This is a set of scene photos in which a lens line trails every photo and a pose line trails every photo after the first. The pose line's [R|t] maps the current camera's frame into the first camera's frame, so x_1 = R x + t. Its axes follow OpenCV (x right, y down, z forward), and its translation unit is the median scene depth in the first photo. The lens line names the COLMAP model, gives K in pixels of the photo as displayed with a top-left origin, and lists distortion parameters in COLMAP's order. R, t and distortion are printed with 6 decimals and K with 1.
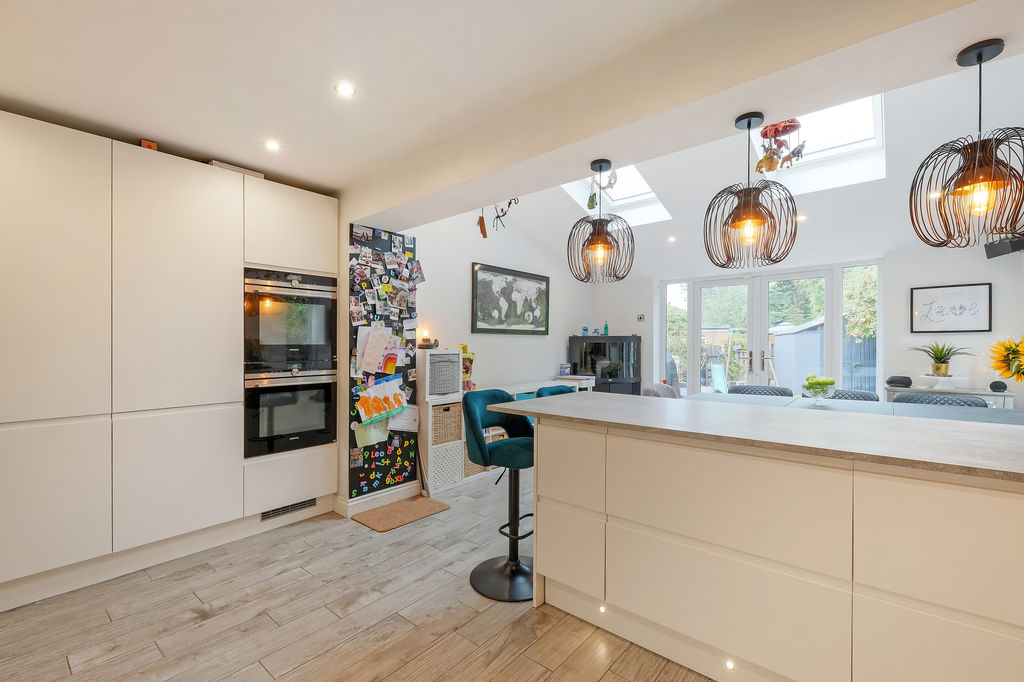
lens RADIAL K [[444.8, 0, 515.0], [0, 444.8, 350.1], [0, 0, 1]] dist [-0.000090, -0.000777]
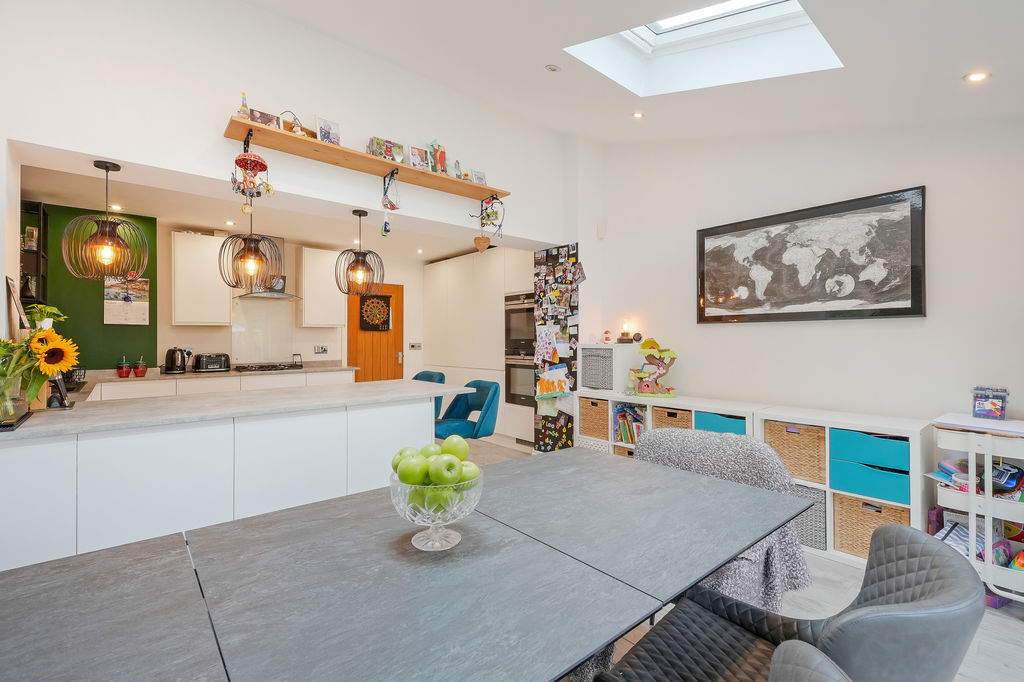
lens RADIAL K [[450.9, 0, 512.2], [0, 450.9, 330.3], [0, 0, 1]] dist [0.002398, 0.000327]
pose [[-0.173267, -0.015621, -0.984751, 0.960340], [-0.006102, 0.999872, -0.014787, -0.017087], [0.984856, 0.003447, -0.173341, 1.090327]]
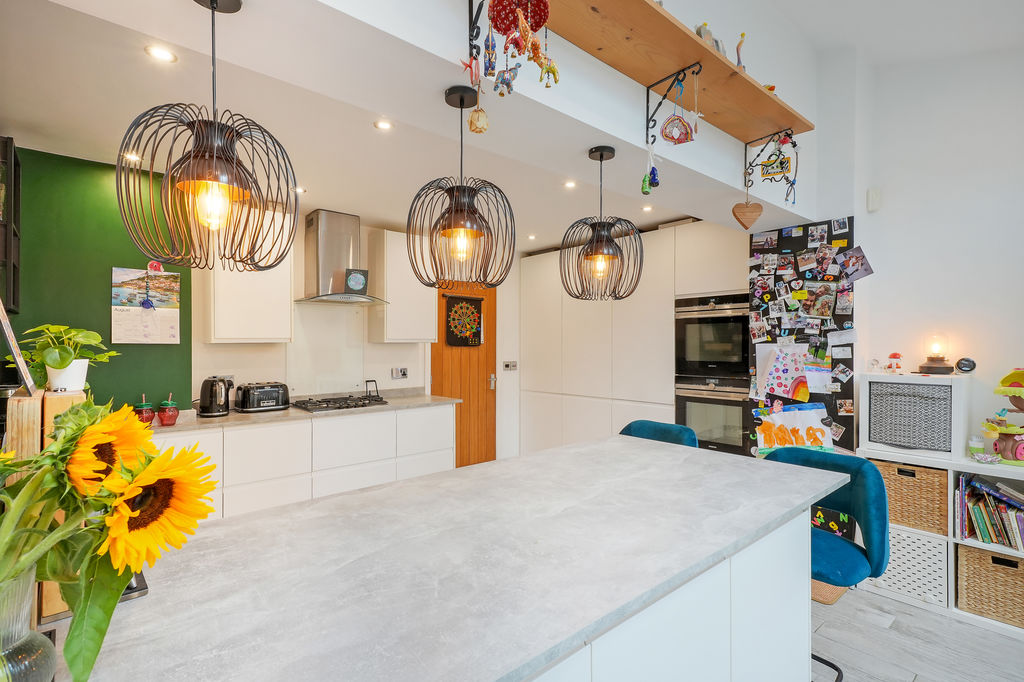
lens RADIAL K [[486.5, 0, 509.8], [0, 486.5, 341.5], [0, 0, 1]] dist [0.024592, -0.000097]
pose [[-0.164292, -0.001222, -0.986411, 0.681042], [-0.005664, 0.999984, -0.000295, -0.051108], [0.986395, 0.005539, -0.164297, 0.619818]]
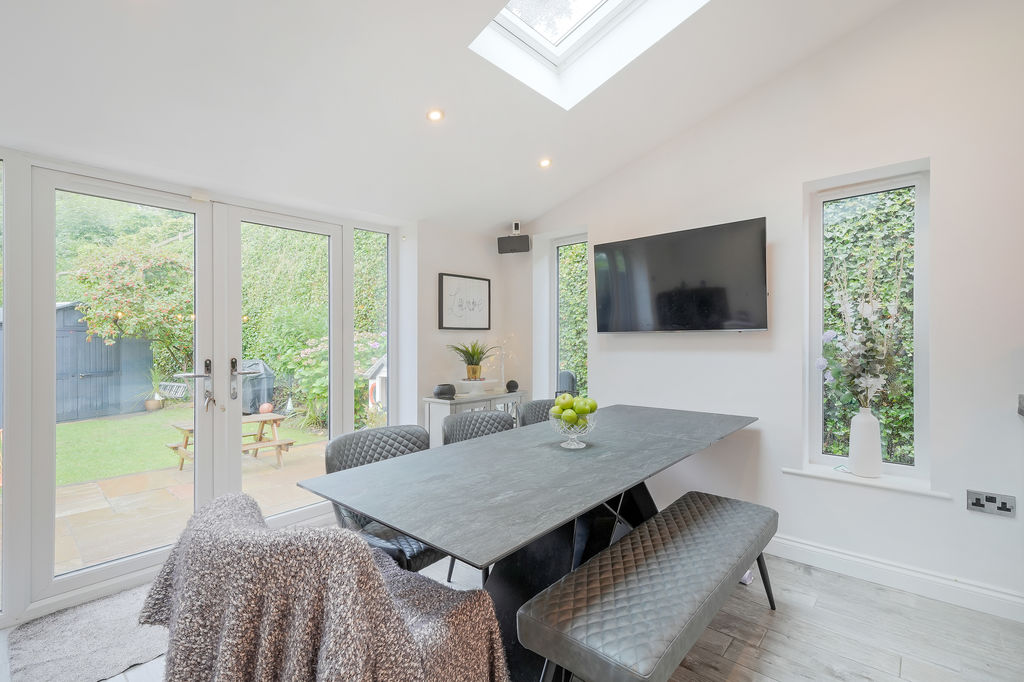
lens RADIAL K [[461.9, 0, 523.1], [0, 461.9, 340.5], [0, 0, 1]] dist [0.014157, 0.000145]
pose [[0.018087, 0.006023, 0.999818, 0.082661], [0.019139, 0.999797, -0.006369, -0.012990], [-0.999653, 0.019250, 0.017968, 1.040180]]
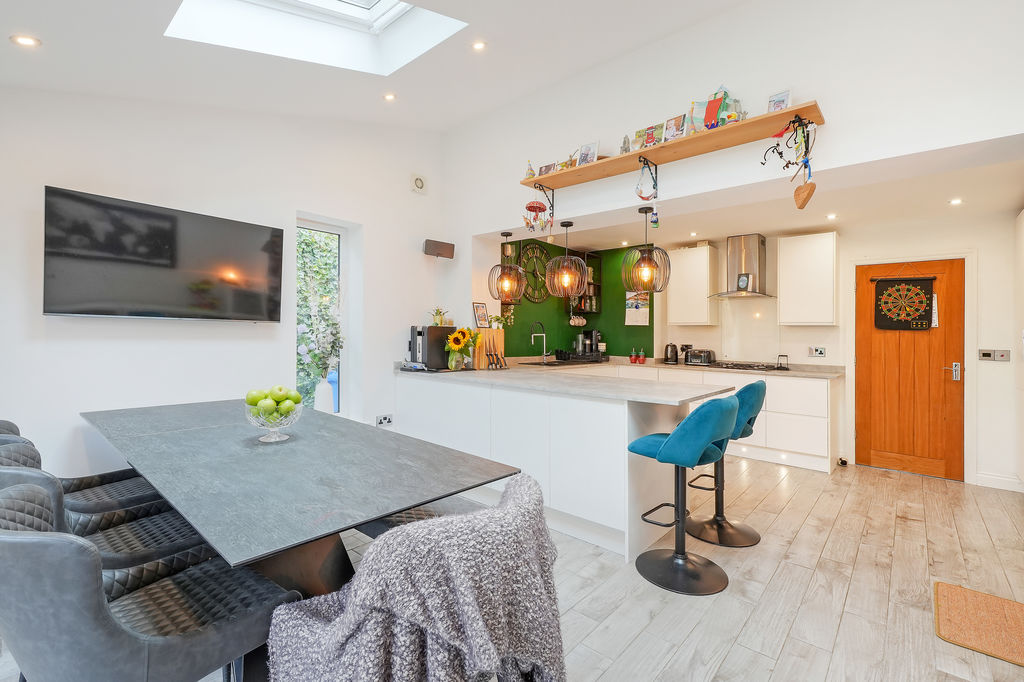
lens RADIAL K [[450.9, 0, 512.2], [0, 450.9, 330.3], [0, 0, 1]] dist [0.002398, 0.000327]
pose [[-0.999497, -0.015754, 0.027510, 0.368190], [-0.015754, 0.999876, 0.000247, -0.019443], [-0.027511, -0.000186, -0.999621, 1.536183]]
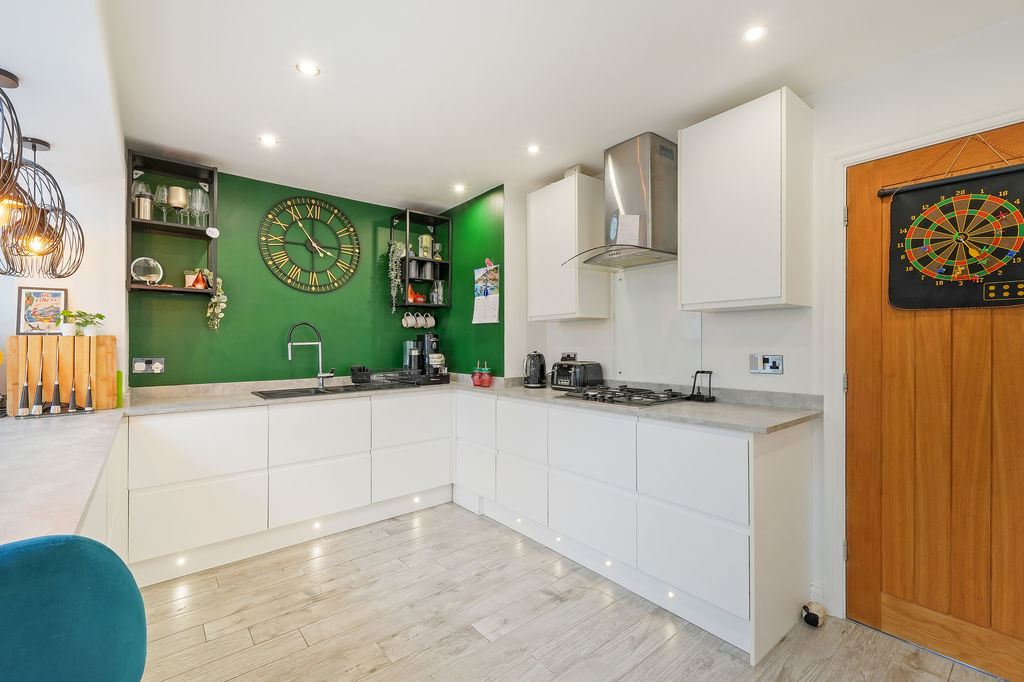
lens RADIAL K [[437.1, 0, 515.7], [0, 437.1, 349.0], [0, 0, 1]] dist [-0.000709, -0.000597]
pose [[-0.983489, 0.009878, 0.180697, -0.280174], [0.014609, 0.999584, 0.024870, -0.010347], [-0.180376, 0.027099, -0.983224, 0.821240]]
